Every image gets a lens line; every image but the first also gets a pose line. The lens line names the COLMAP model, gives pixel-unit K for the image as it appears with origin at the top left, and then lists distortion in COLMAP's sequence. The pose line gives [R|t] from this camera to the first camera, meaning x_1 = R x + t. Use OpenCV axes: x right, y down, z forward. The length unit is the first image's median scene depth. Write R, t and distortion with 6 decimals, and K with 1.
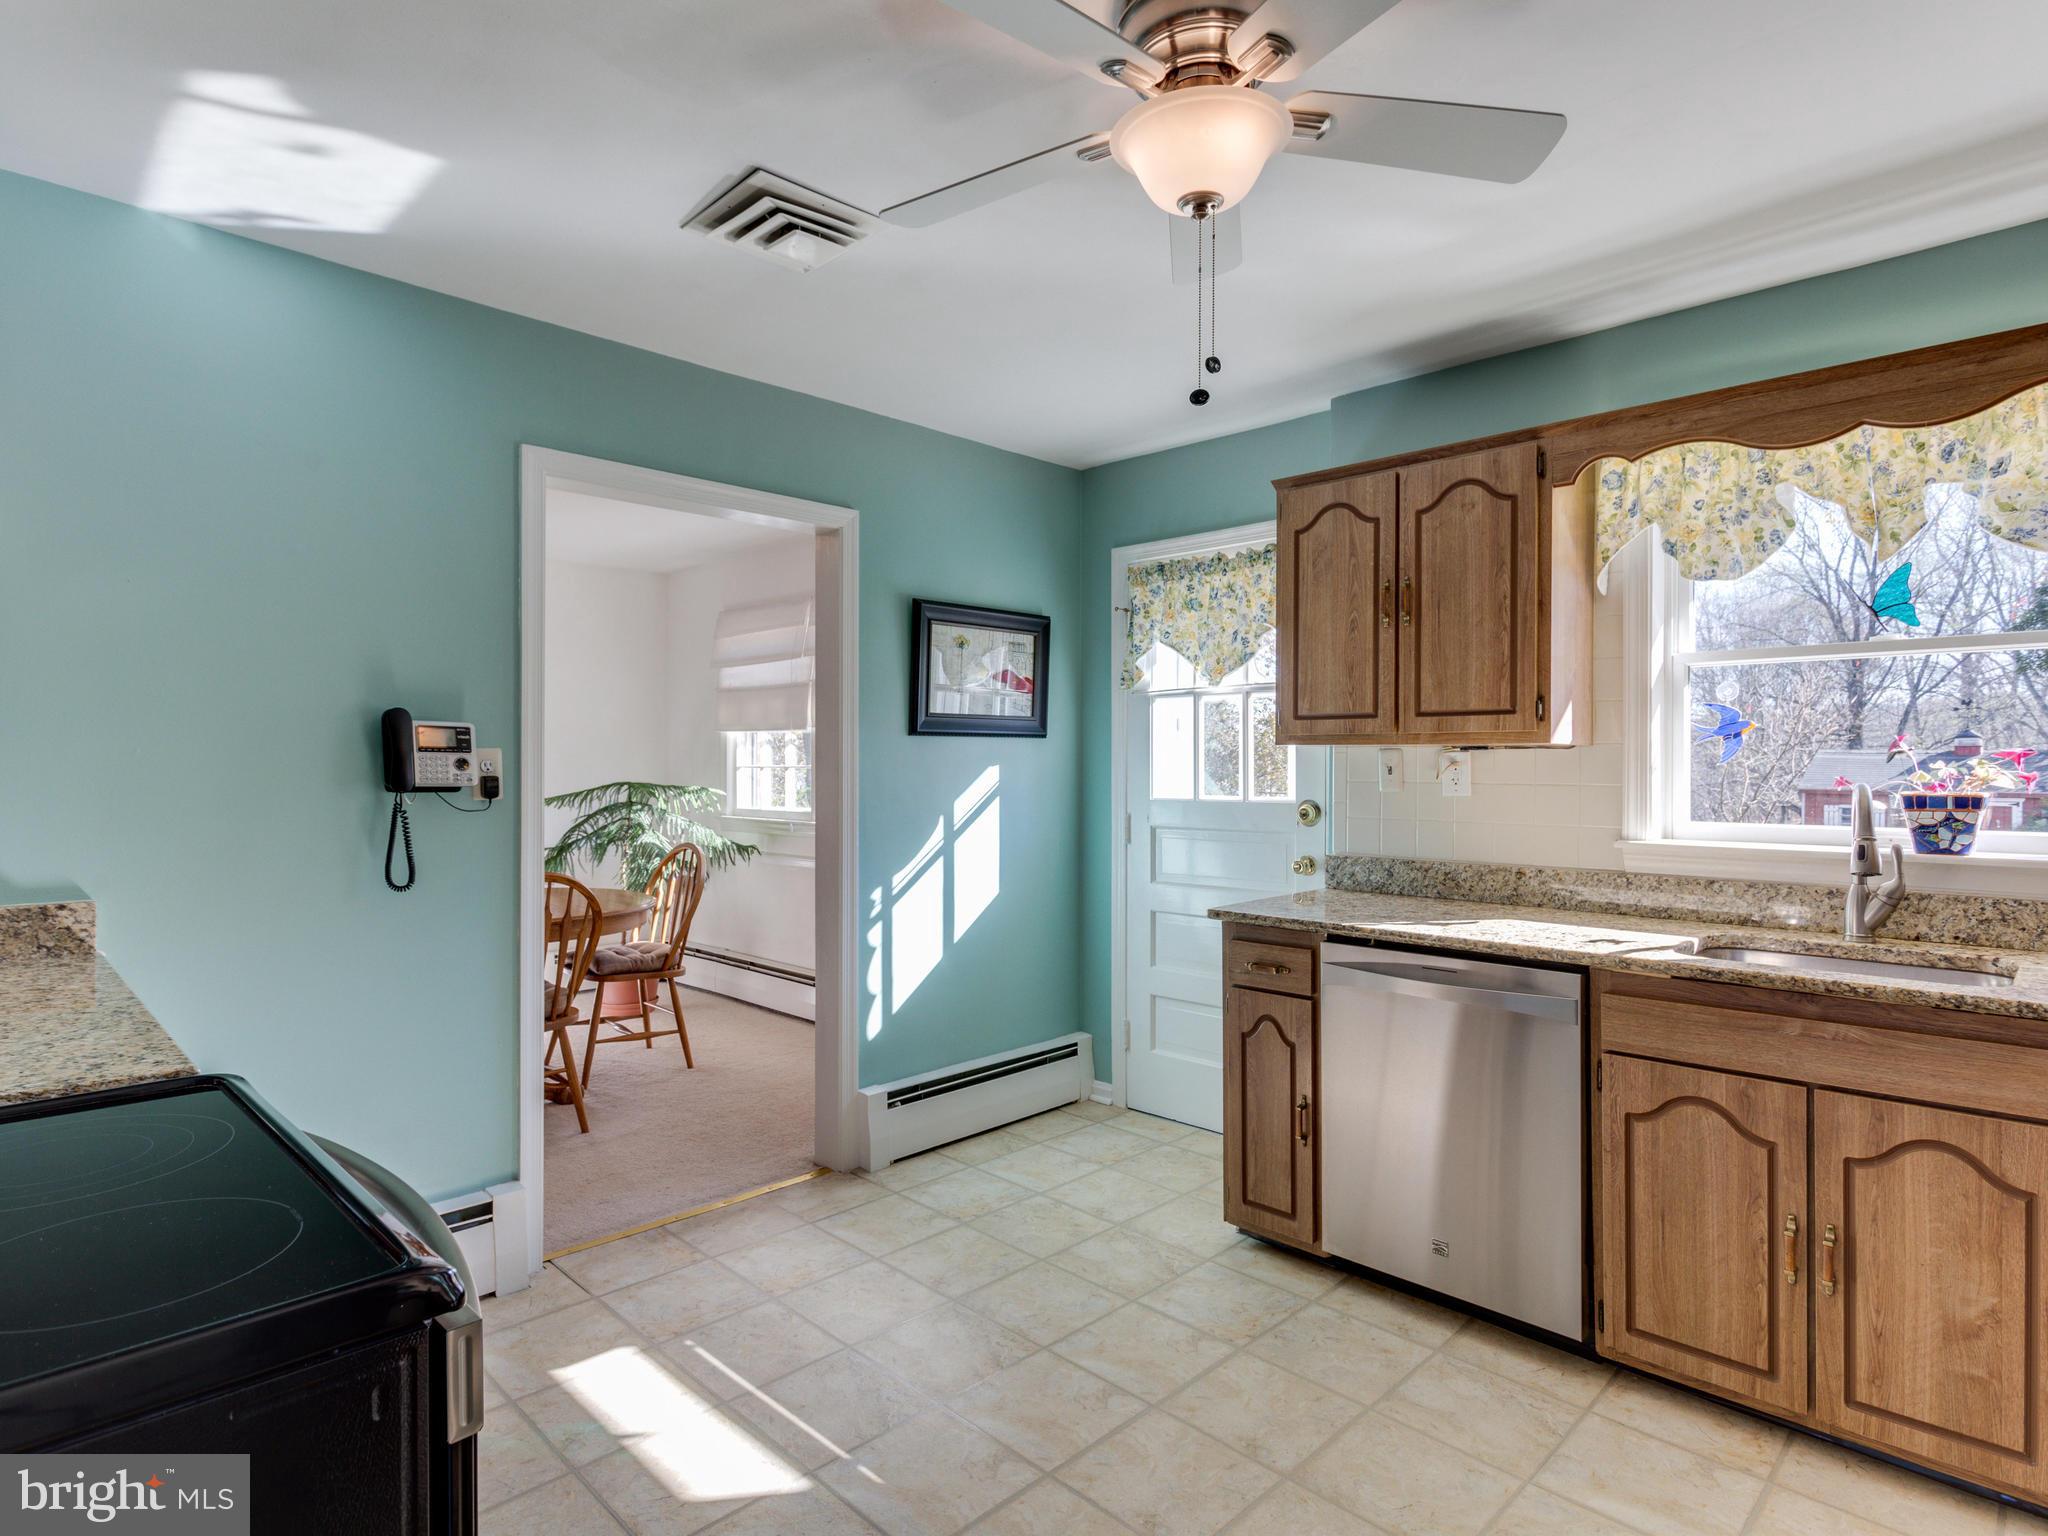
lens RADIAL K [[1090.2, 0, 1027.7], [0, 1090.2, 757.9], [0, 0, 1]] dist [0.000915, -0.000108]
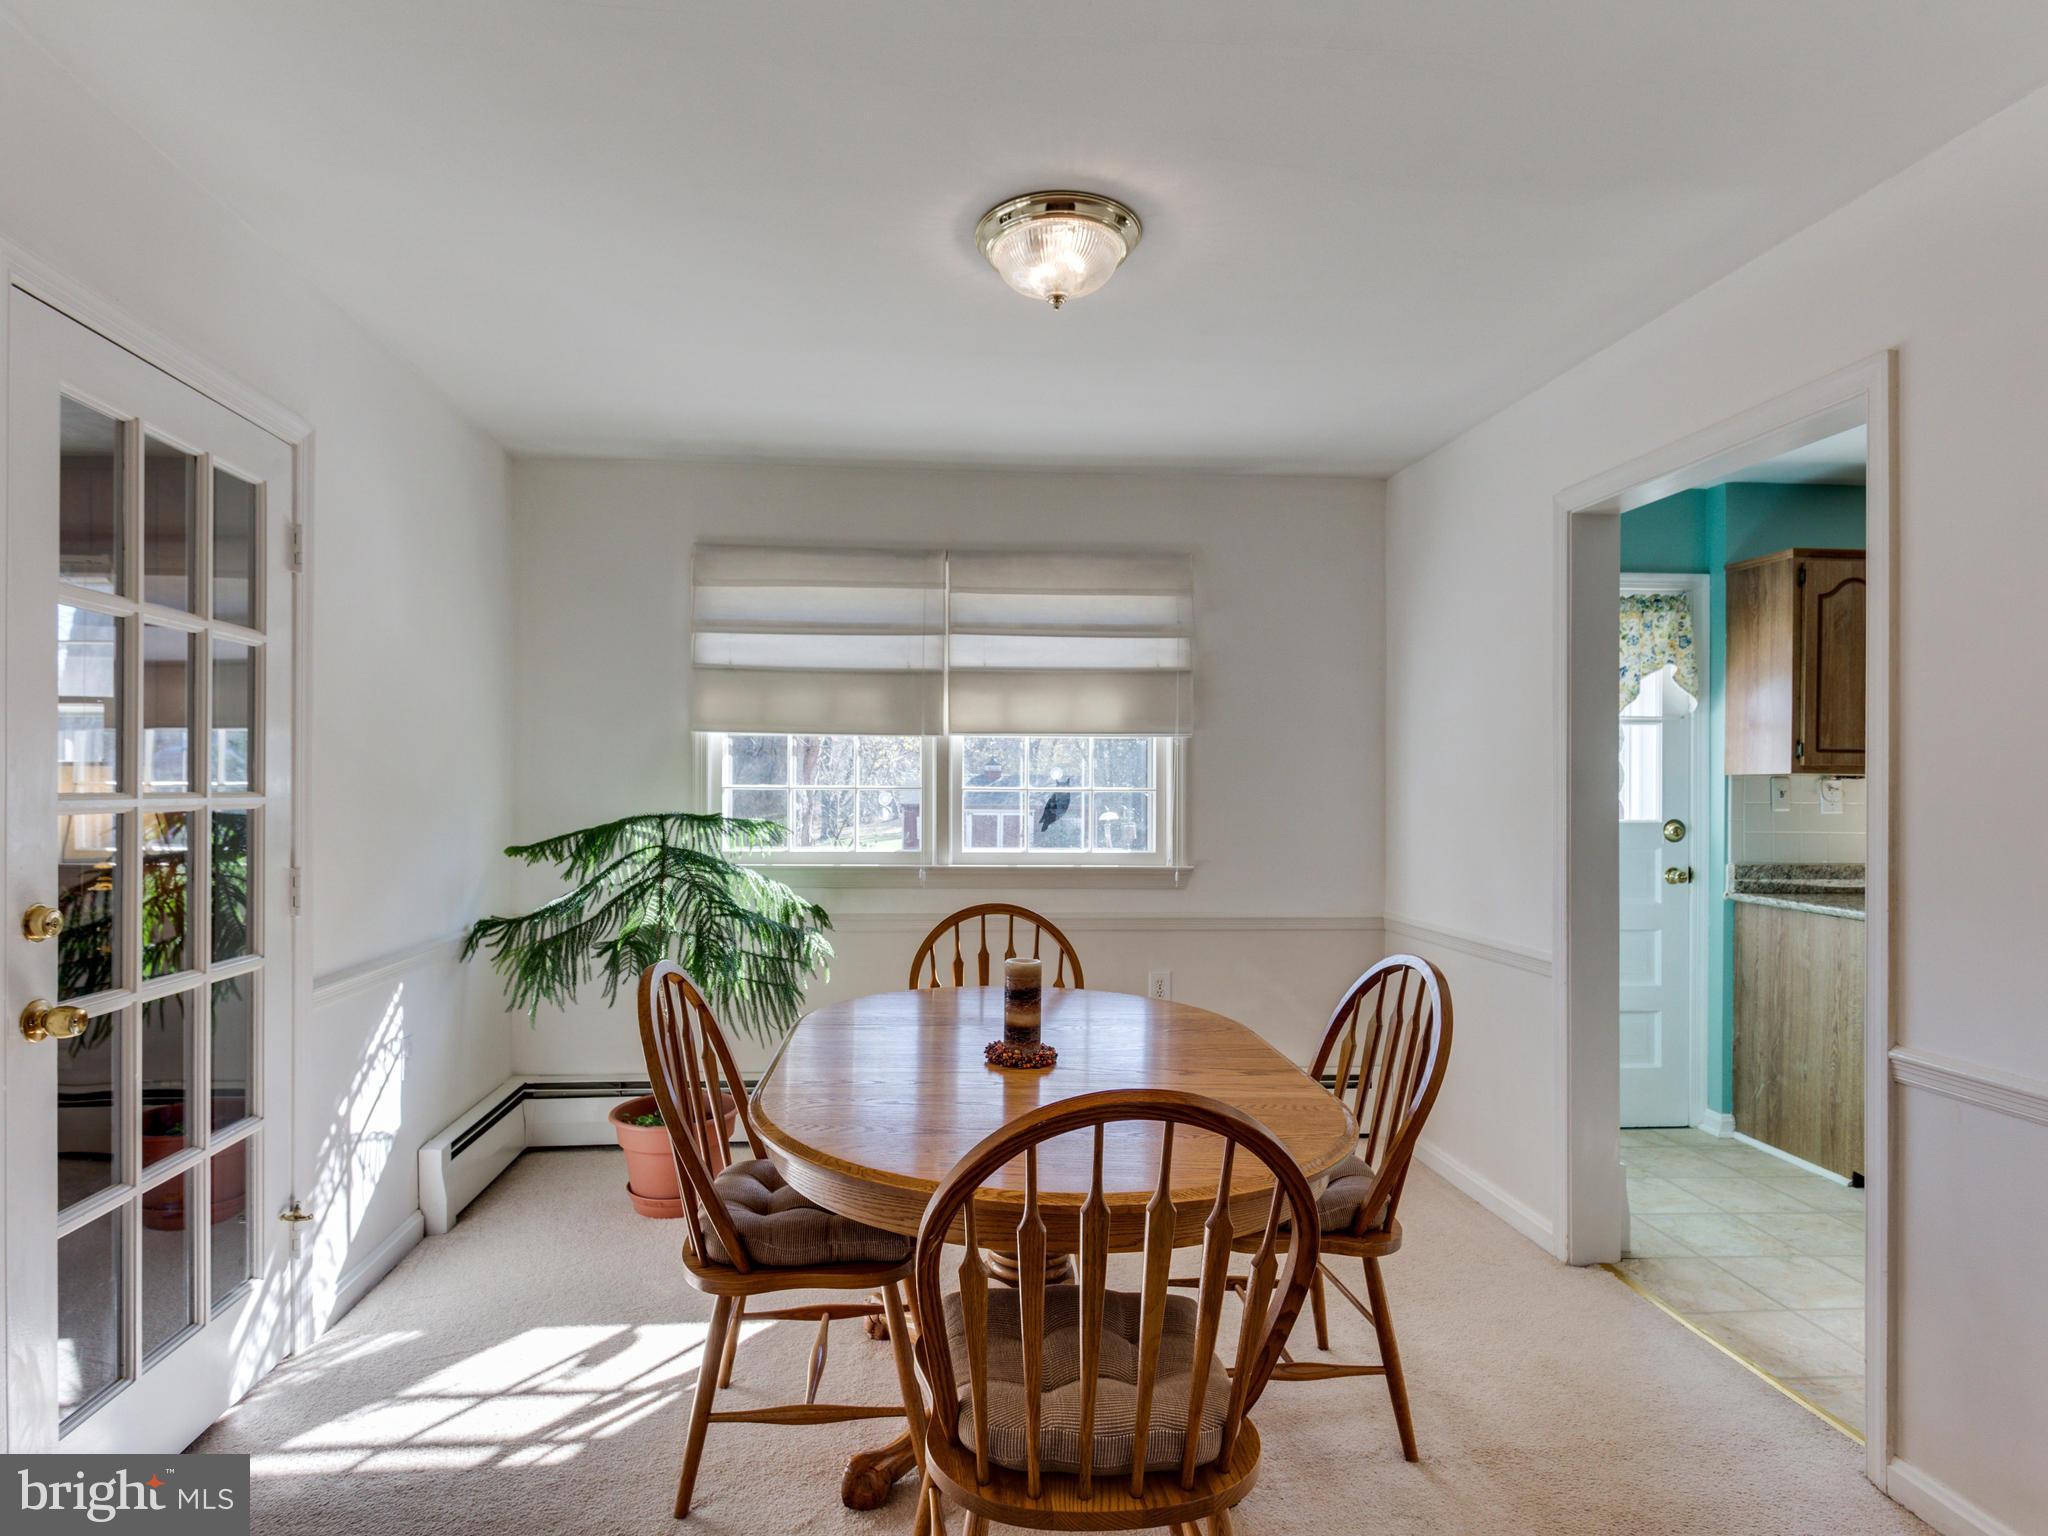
lens RADIAL K [[1097.2, 0, 1019.7], [0, 1097.2, 779.7], [0, 0, 1]] dist [0.003057, -0.001002]
pose [[0.668073, 0.006844, 0.744064, -1.241159], [-0.009530, 0.999954, -0.000640, 0.004167], [-0.744035, -0.006663, 0.668108, 0.846046]]
